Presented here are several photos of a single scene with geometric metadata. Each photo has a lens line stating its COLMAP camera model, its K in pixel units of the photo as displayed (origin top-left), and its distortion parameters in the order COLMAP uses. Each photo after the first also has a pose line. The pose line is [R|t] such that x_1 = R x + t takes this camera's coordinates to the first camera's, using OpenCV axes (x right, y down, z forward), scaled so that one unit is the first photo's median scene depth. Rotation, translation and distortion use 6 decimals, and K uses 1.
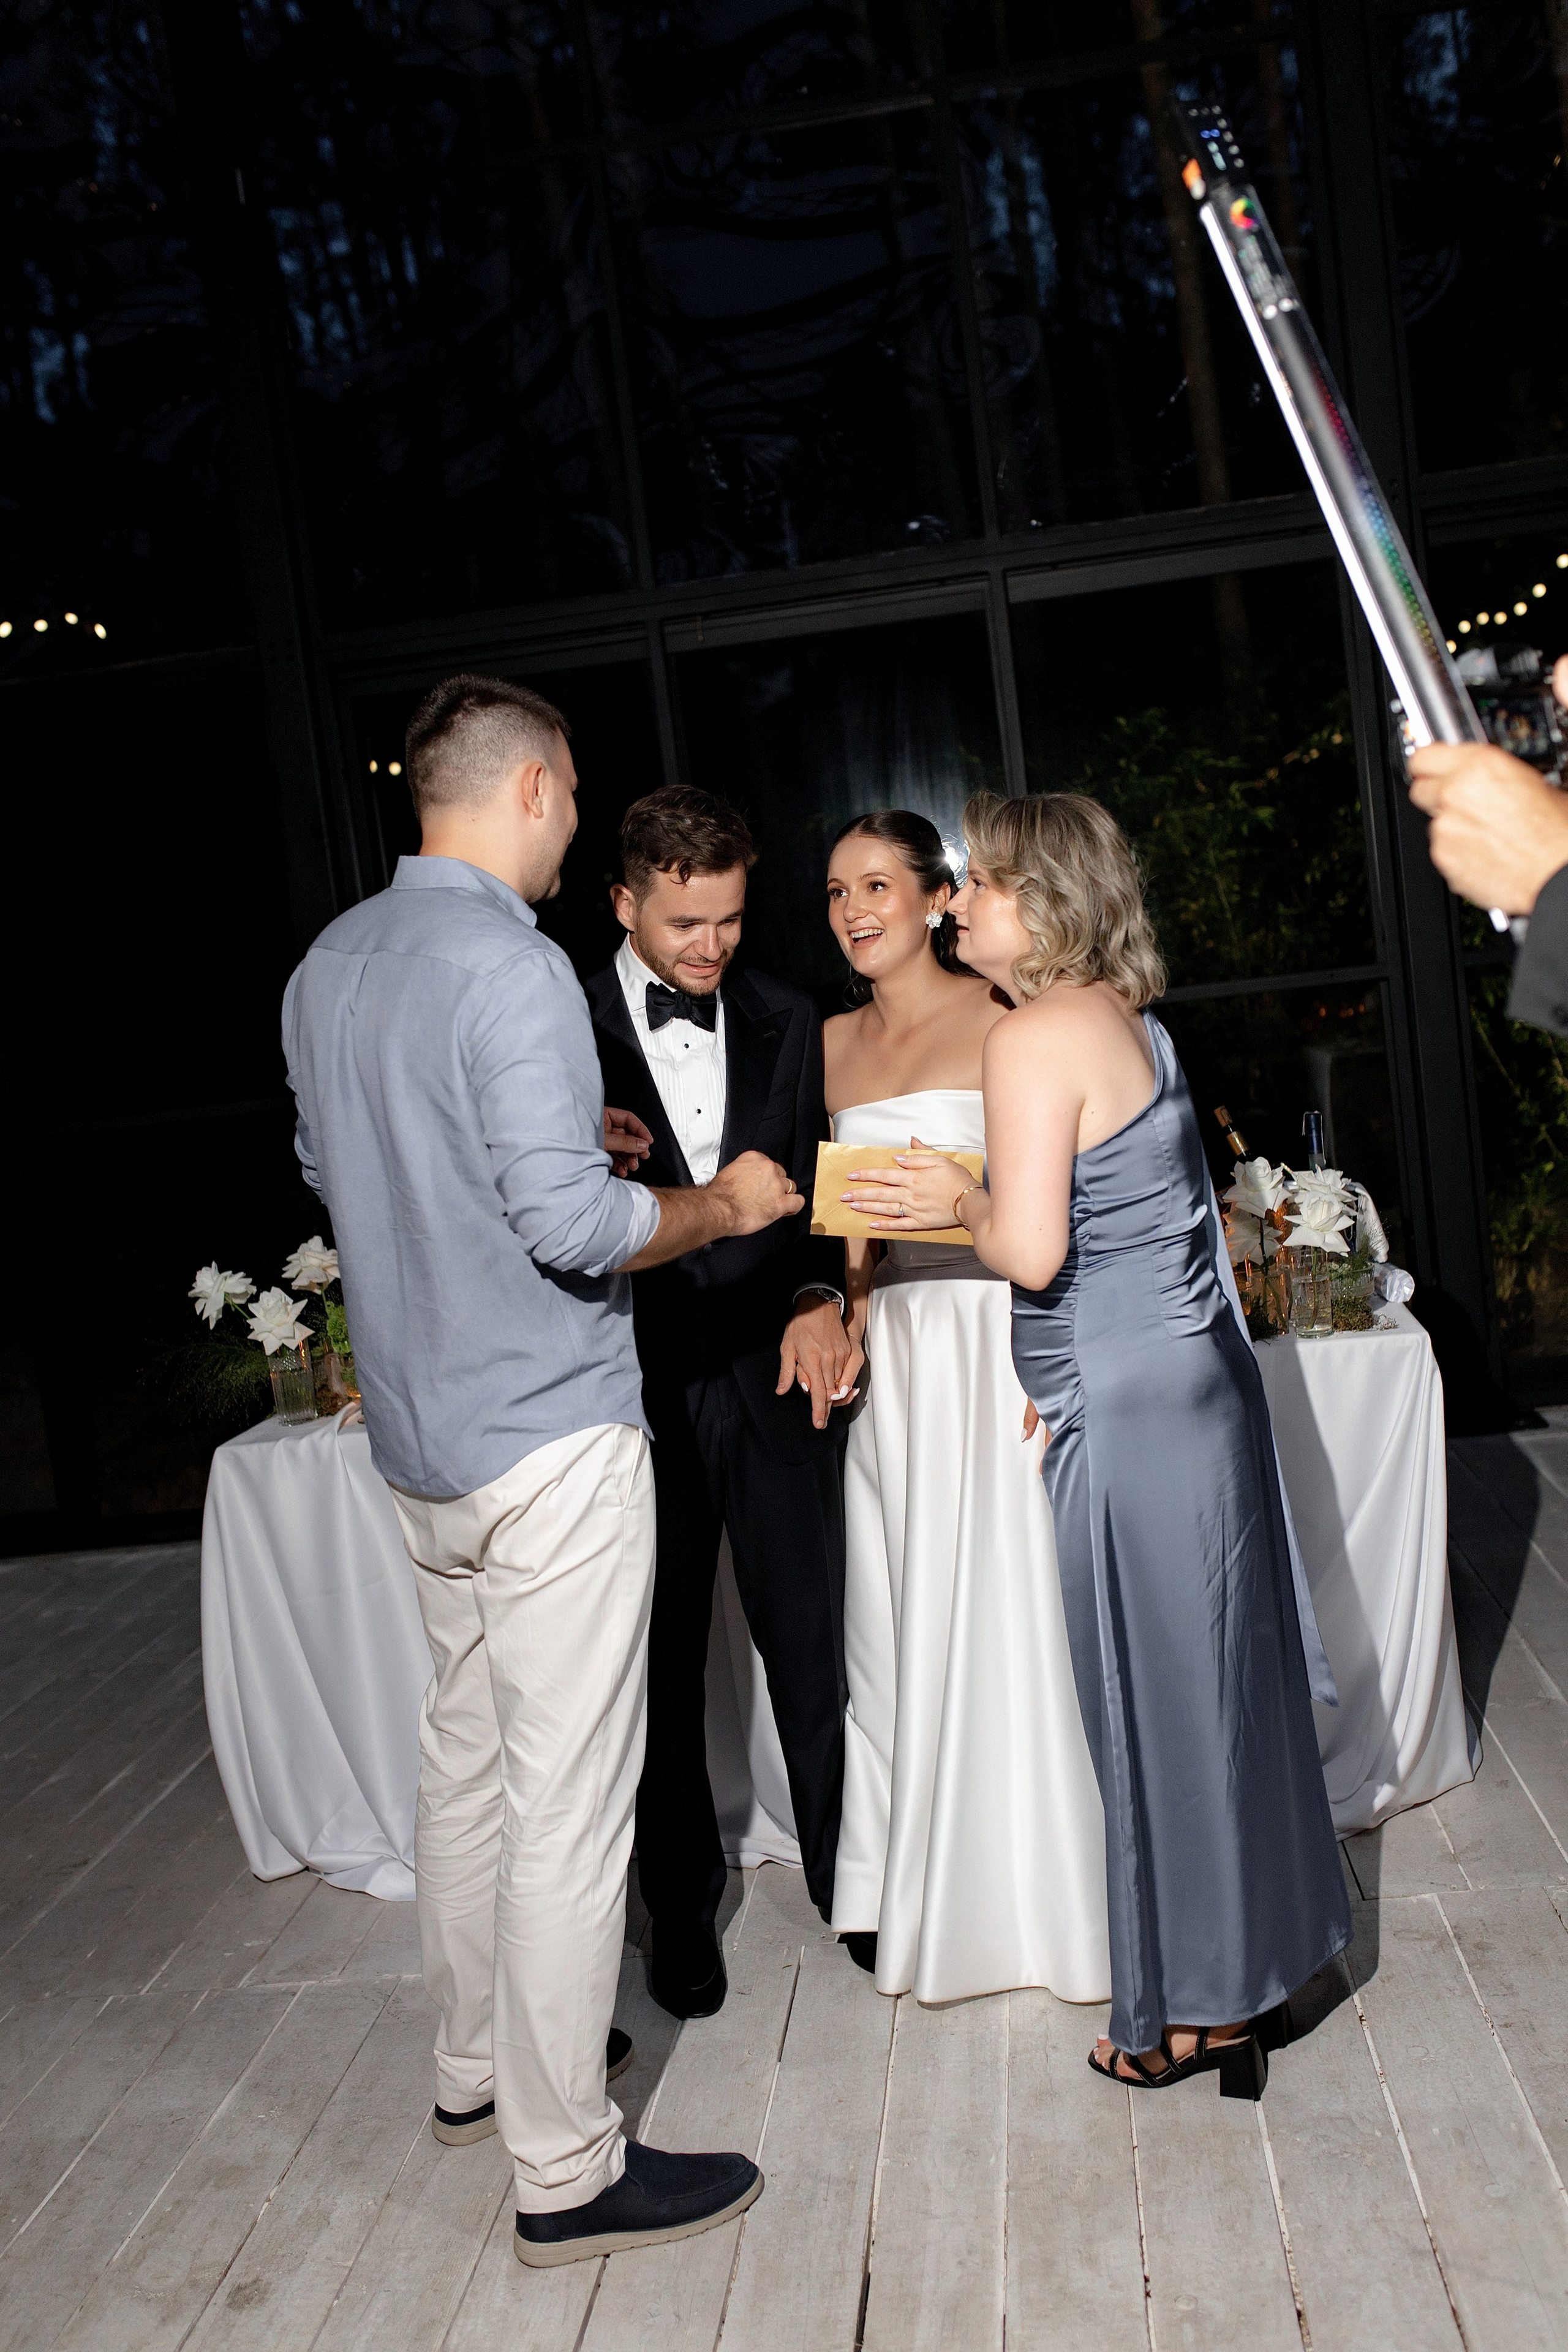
lens RADIAL K [[2222.6, 0, 803.6], [0, 2222.6, 1187.9], [0, 0, 1]] dist [-0.000958, 0.000000]
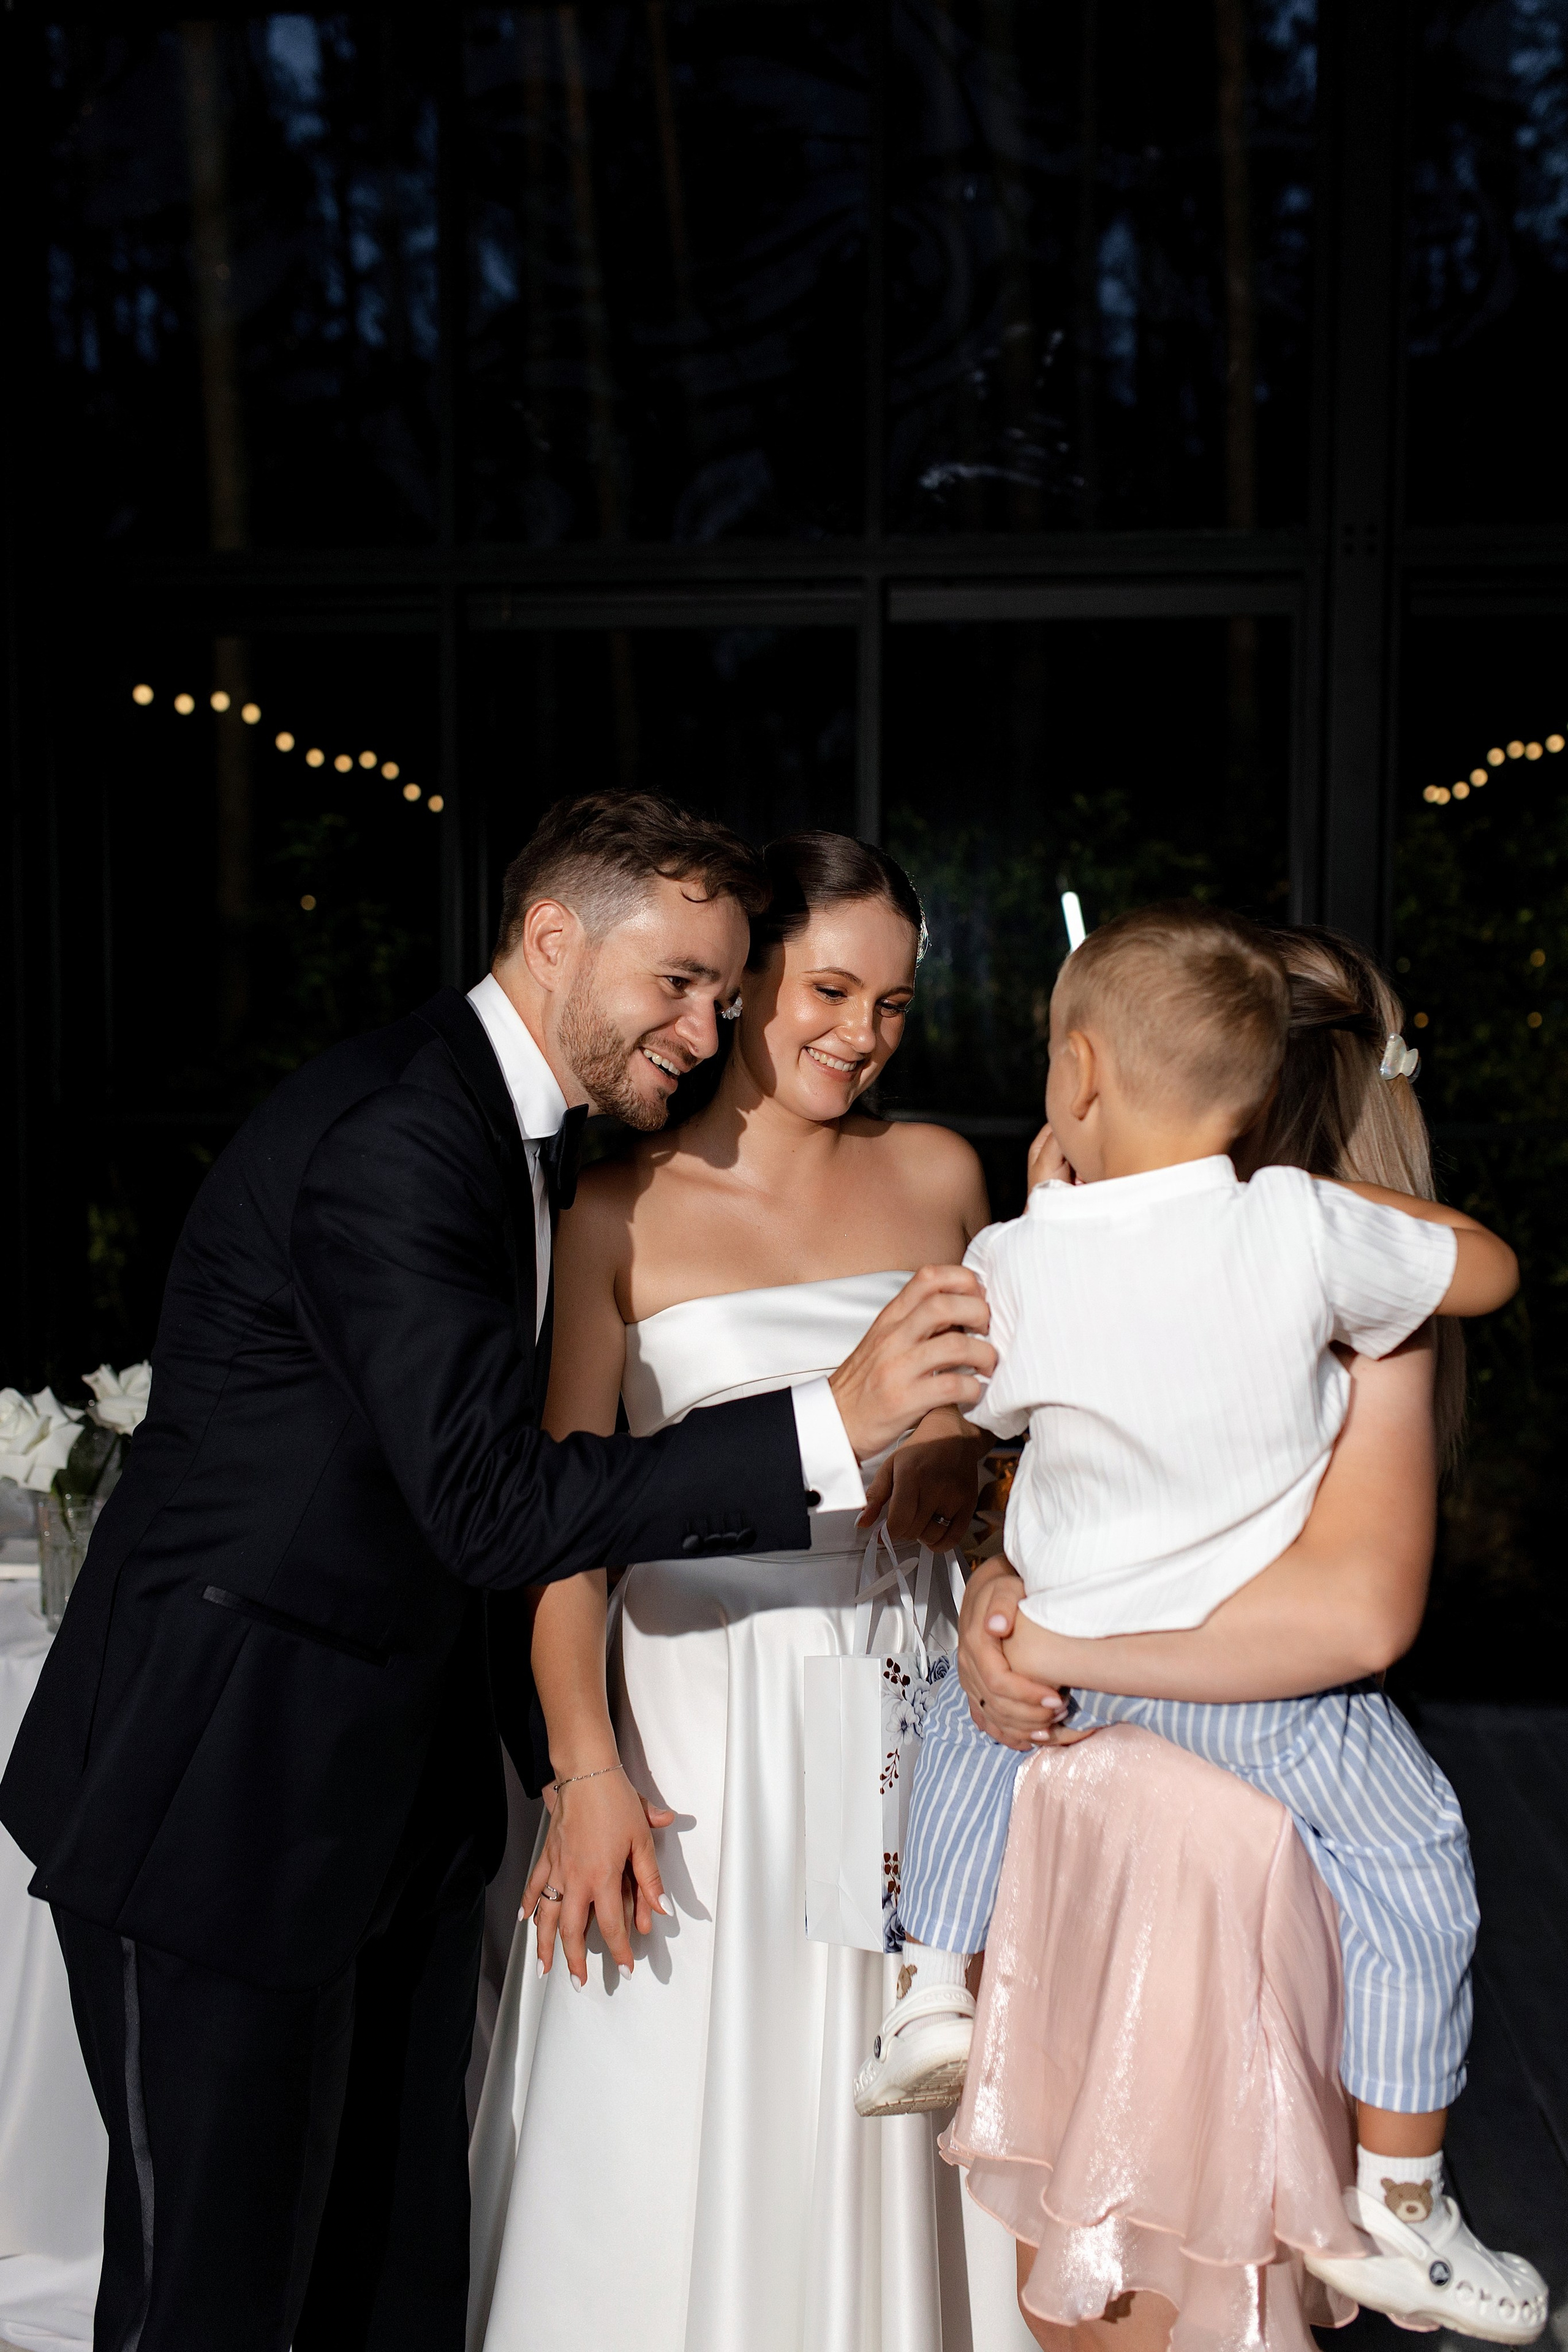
lens RADIAL K [[2222.6, 0, 816.8], [0, 2222.6, 1199.3], [0, 0, 1]] dist [-0.000958, 0.000000]
pose [[0.991909, 0.126818, 0.005766, 0.152735], [-0.126673, 0.991725, -0.020847, -0.059075], [-0.008362, 0.019948, 0.999766, 0.337253]]
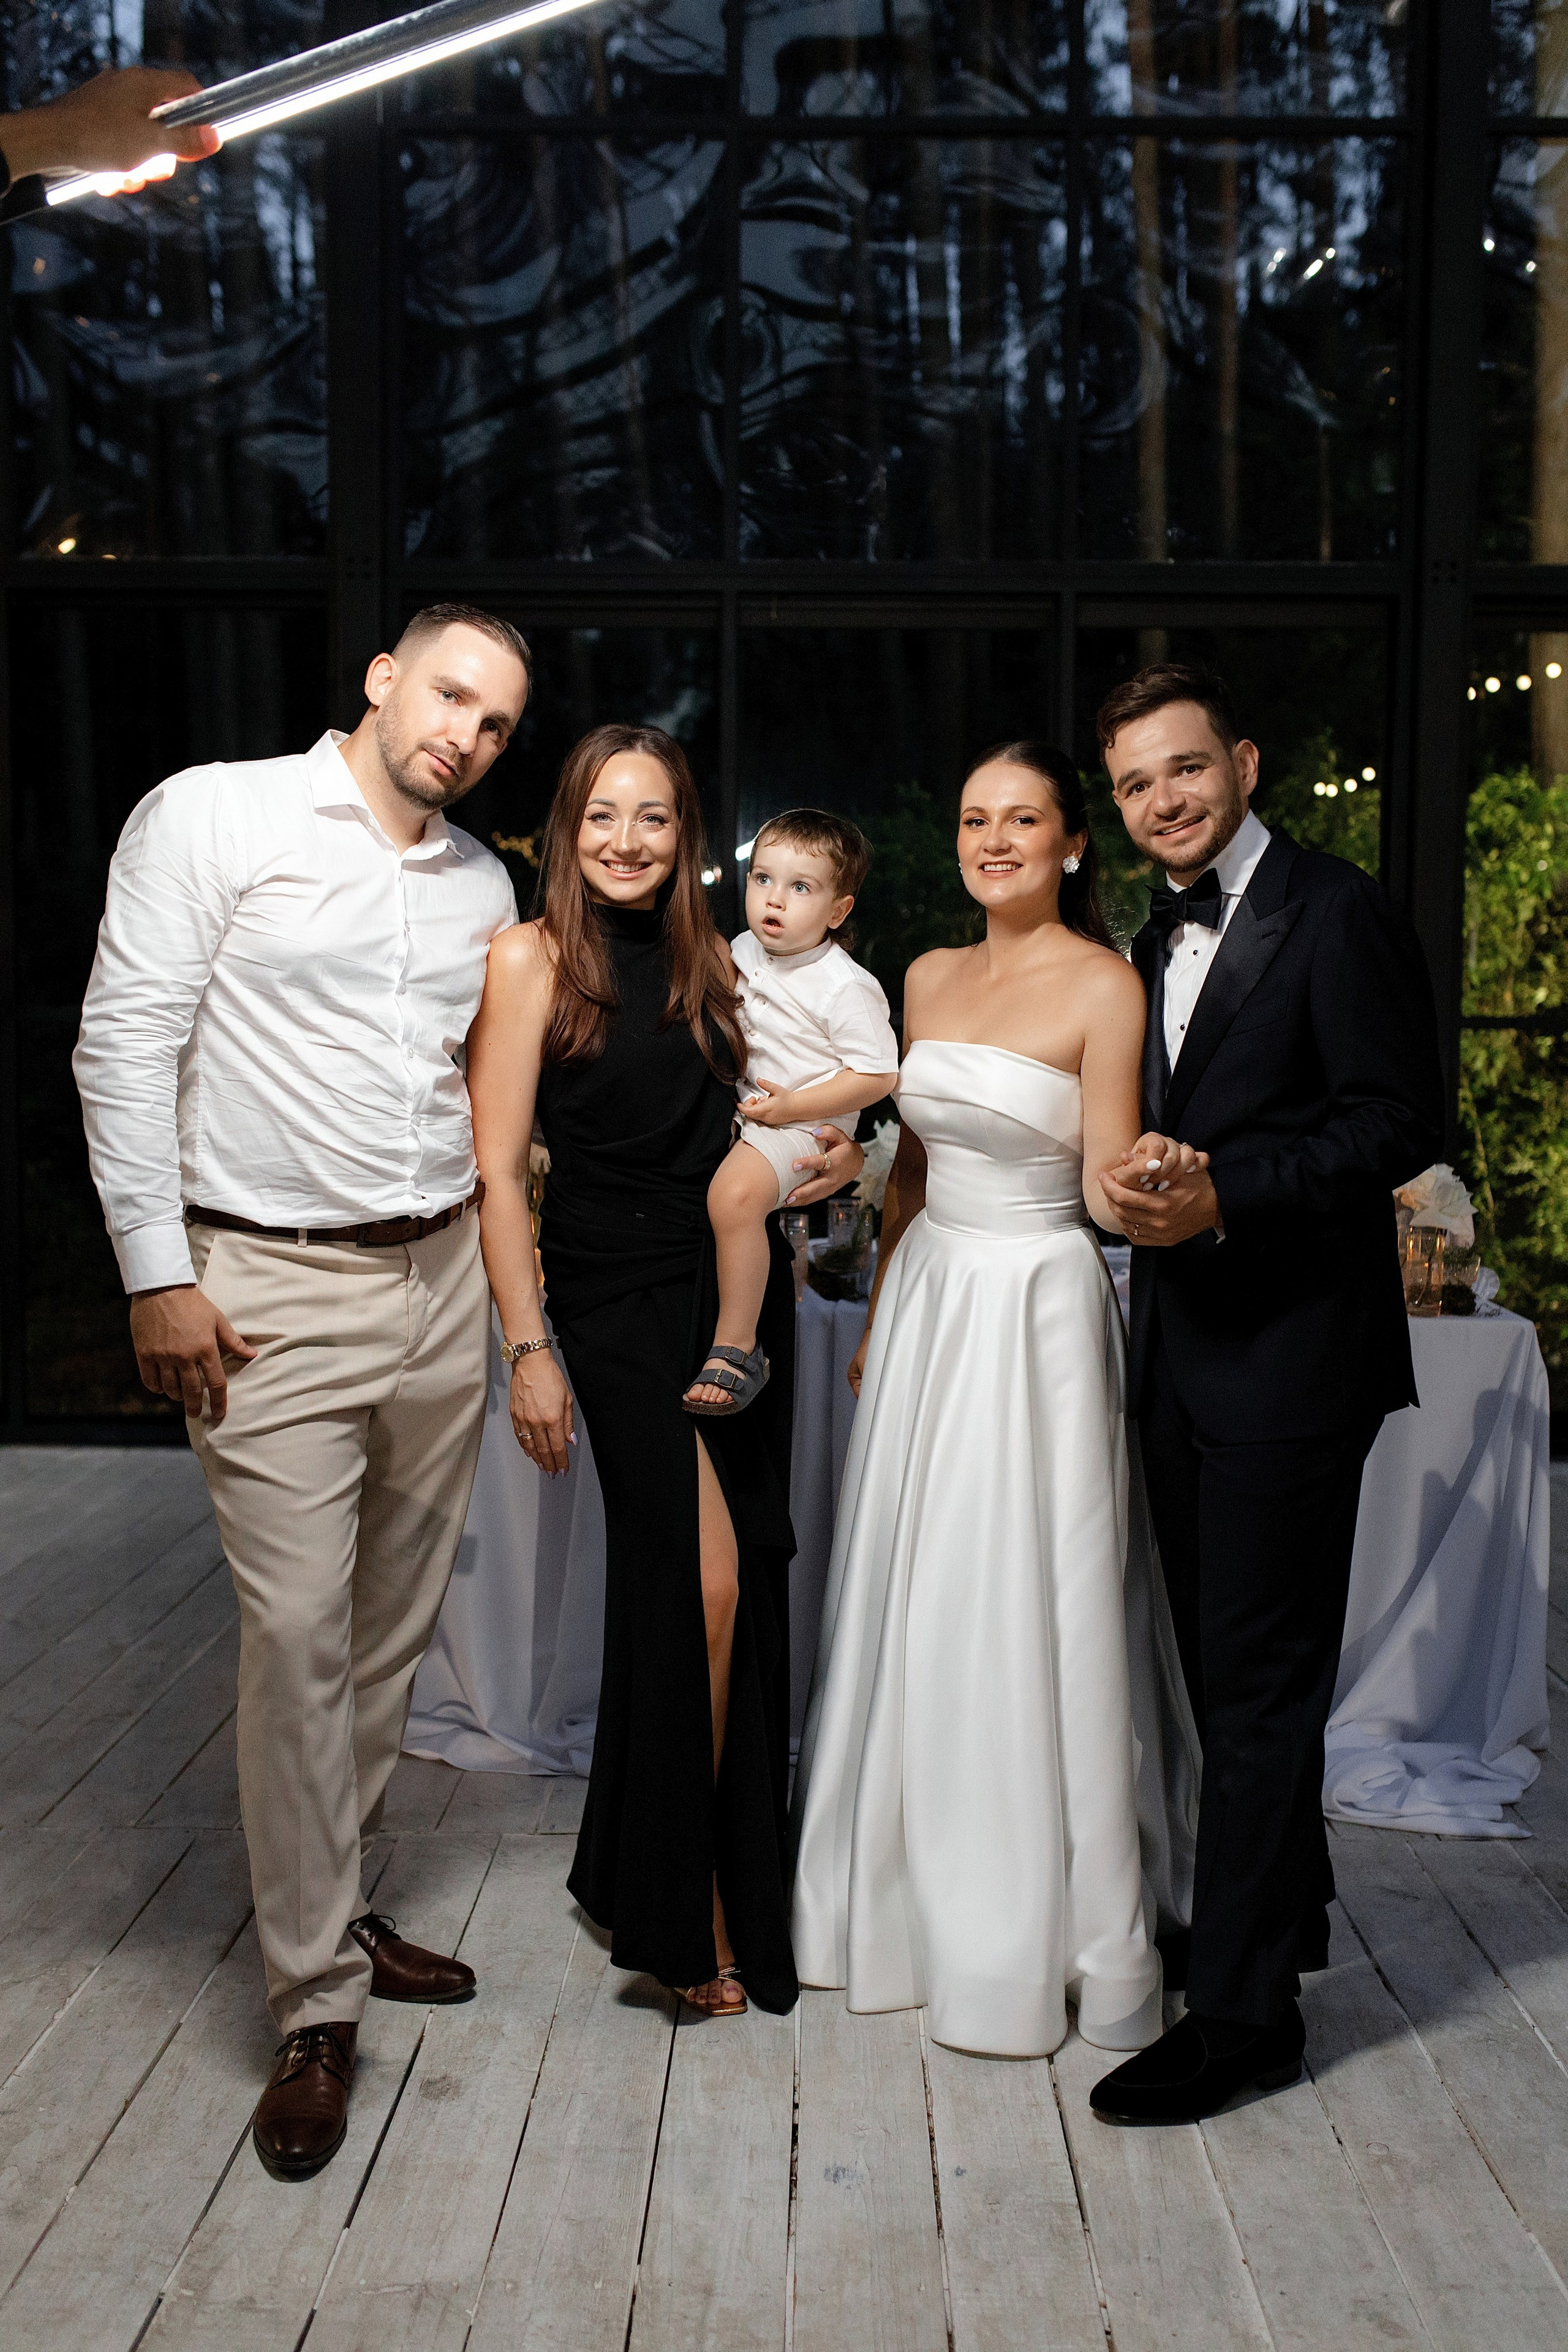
lens RADIAL K [[2222.6, 0, 802.6], [0, 2222.6, 1196.5], [0, 0, 1]] dist [-0.000958, 0.000000]
pose [[0.987632, 0.121814, 0.098716, -0.176205], [-0.119671, 0.992436, -0.027363, 0.075975], [-0.101302, 0.015211, 0.994739, -0.023931]]
